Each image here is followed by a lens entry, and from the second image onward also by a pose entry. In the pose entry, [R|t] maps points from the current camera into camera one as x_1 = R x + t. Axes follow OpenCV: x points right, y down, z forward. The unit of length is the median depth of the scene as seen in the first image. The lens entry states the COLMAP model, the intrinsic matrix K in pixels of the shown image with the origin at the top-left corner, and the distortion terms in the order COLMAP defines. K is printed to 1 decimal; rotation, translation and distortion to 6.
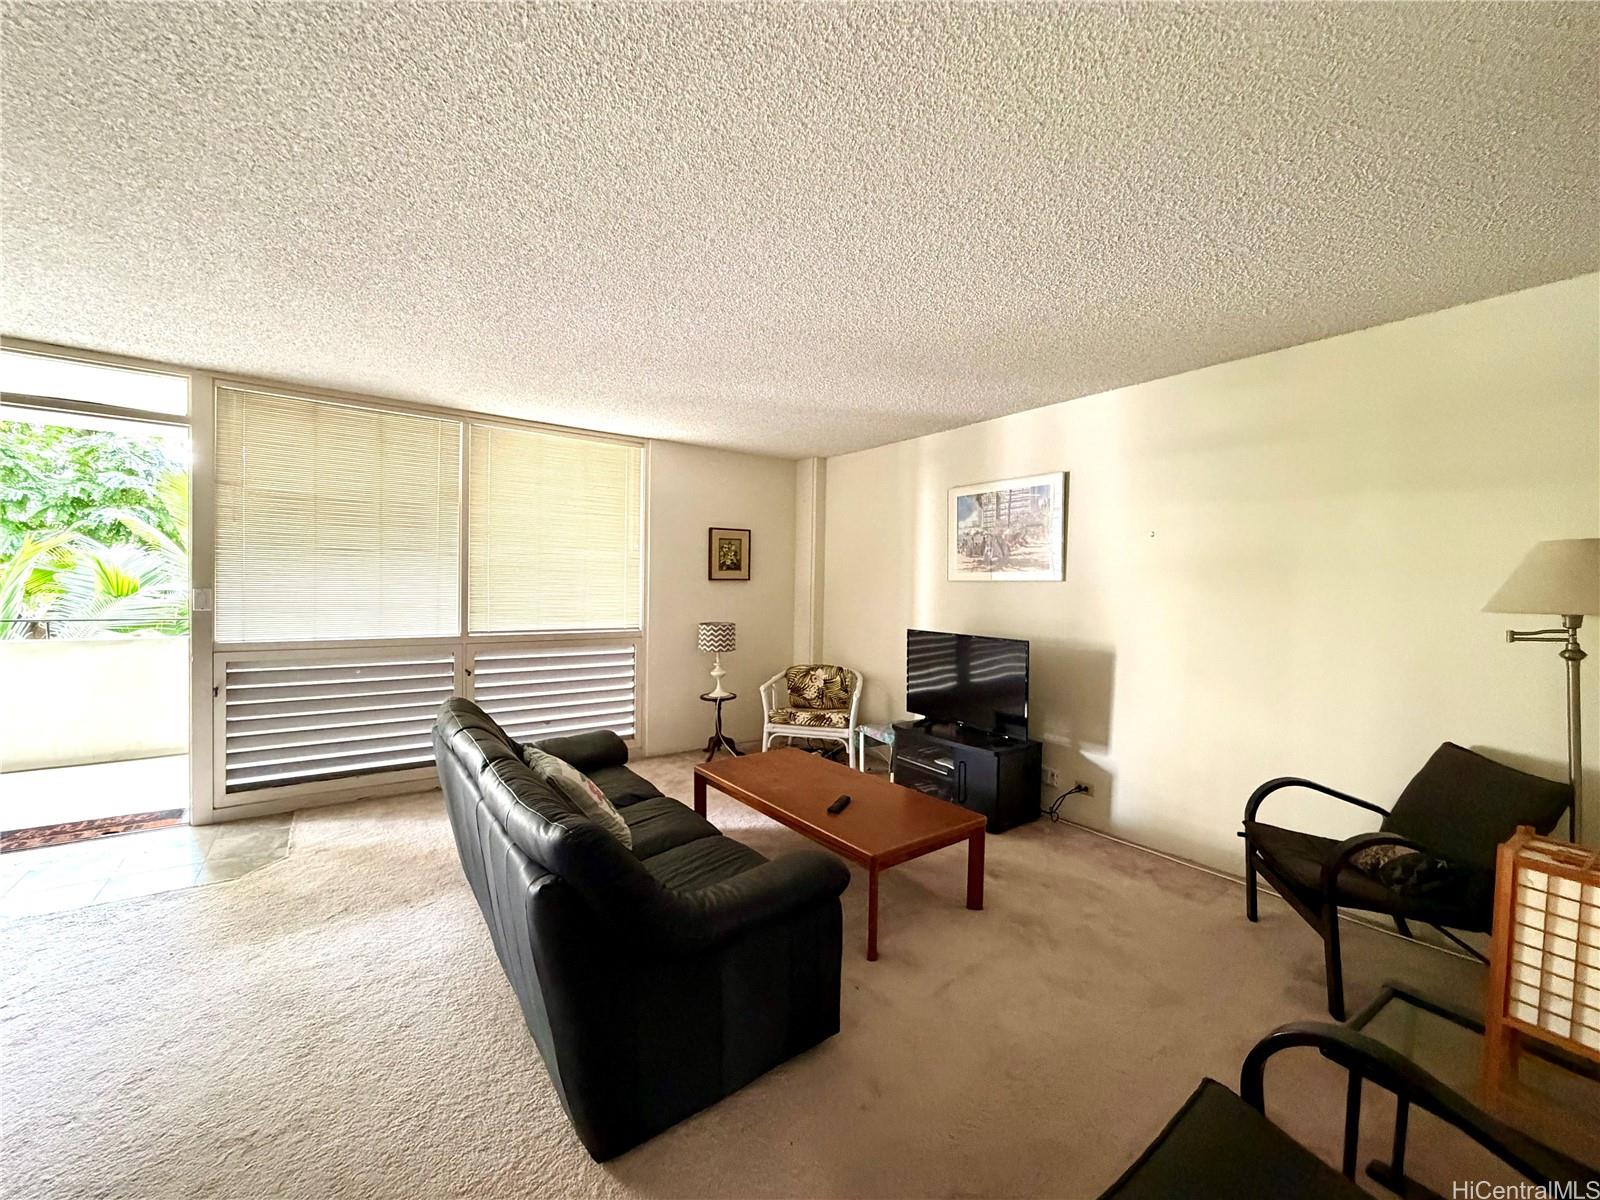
lens RADIAL K [[638.9, 0, 799.6], [0, 638.9, 600.4], [0, 0, 1]] dist [-0.000497, -0.000025]
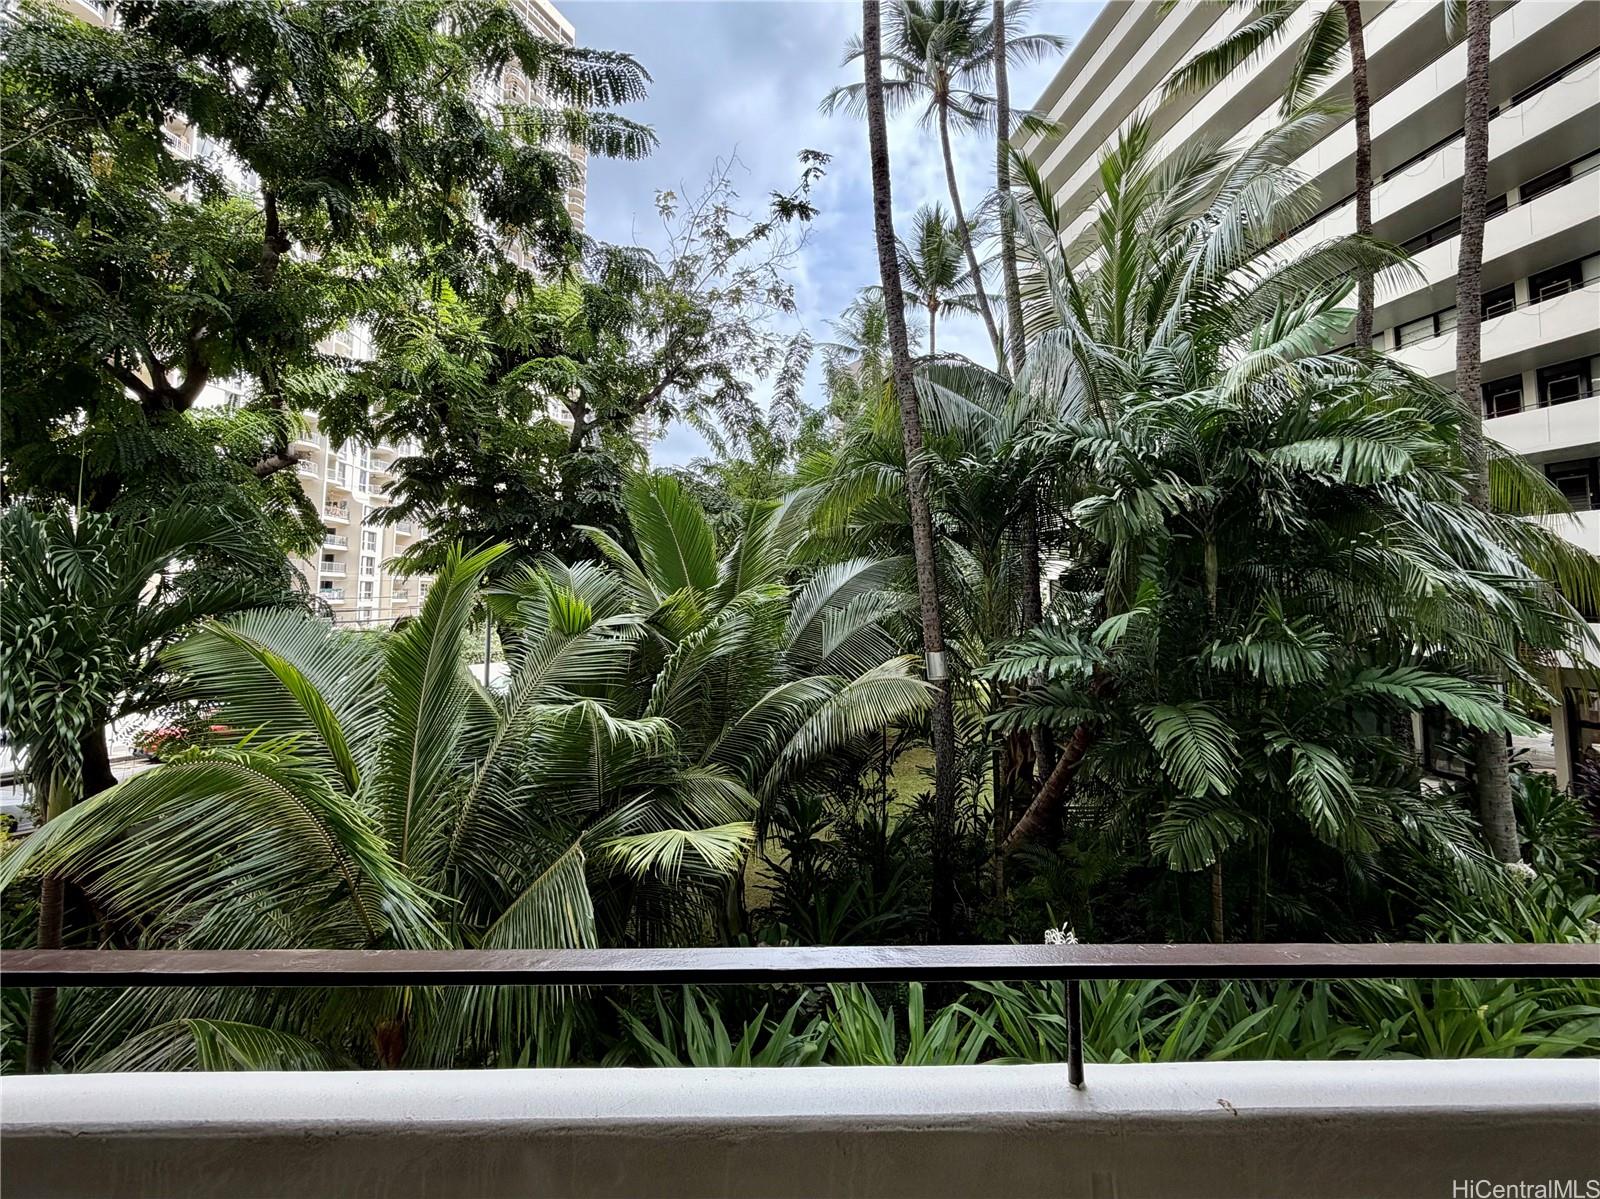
lens RADIAL K [[638.9, 0, 801.1], [0, 638.9, 599.3], [0, 0, 1]] dist [-0.000497, -0.000025]
pose [[0.868206, 0.006118, -0.496167, -0.154709], [-0.014511, 0.999809, -0.013063, -0.011525], [0.495992, 0.018542, 0.868129, 0.159172]]
